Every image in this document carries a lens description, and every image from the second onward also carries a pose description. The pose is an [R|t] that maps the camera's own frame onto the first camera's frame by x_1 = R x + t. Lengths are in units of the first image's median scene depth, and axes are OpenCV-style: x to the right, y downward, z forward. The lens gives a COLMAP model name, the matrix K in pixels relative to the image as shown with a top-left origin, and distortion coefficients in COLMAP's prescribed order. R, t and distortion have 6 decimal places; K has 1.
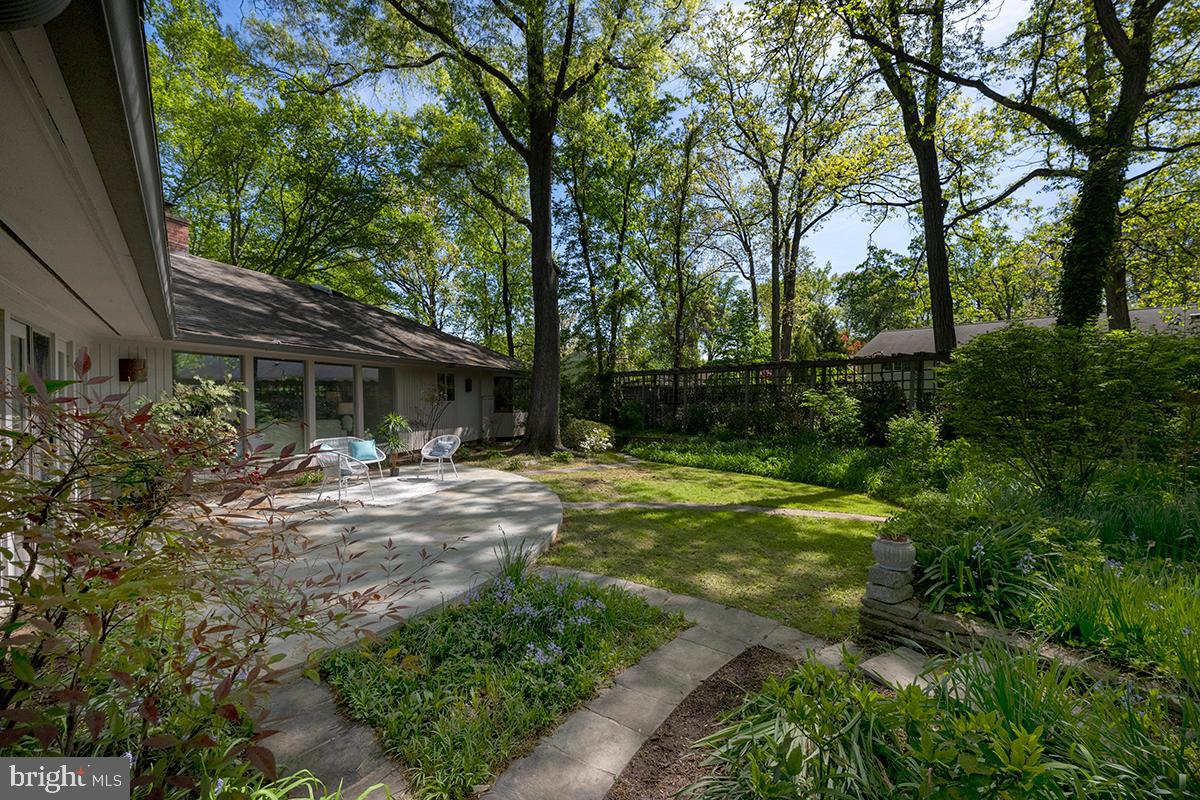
lens RADIAL K [[474.0, 0, 596.0], [0, 474.0, 401.8], [0, 0, 1]] dist [0.000096, -0.000085]
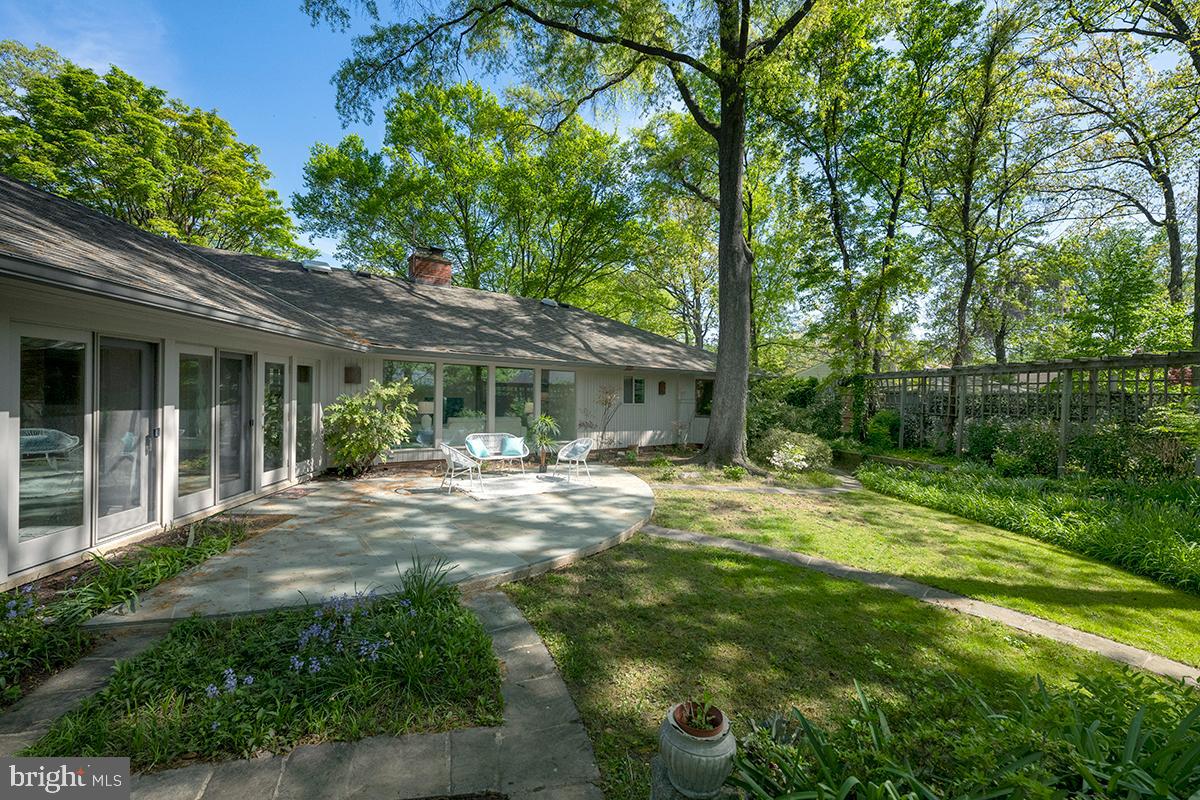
lens RADIAL K [[474.0, 0, 596.0], [0, 474.0, 401.8], [0, 0, 1]] dist [0.000096, -0.000085]
pose [[0.818051, 0.030090, -0.574358, 0.137765], [-0.031597, 0.999474, 0.007358, -0.007087], [0.574277, 0.012129, 0.818571, 0.092102]]
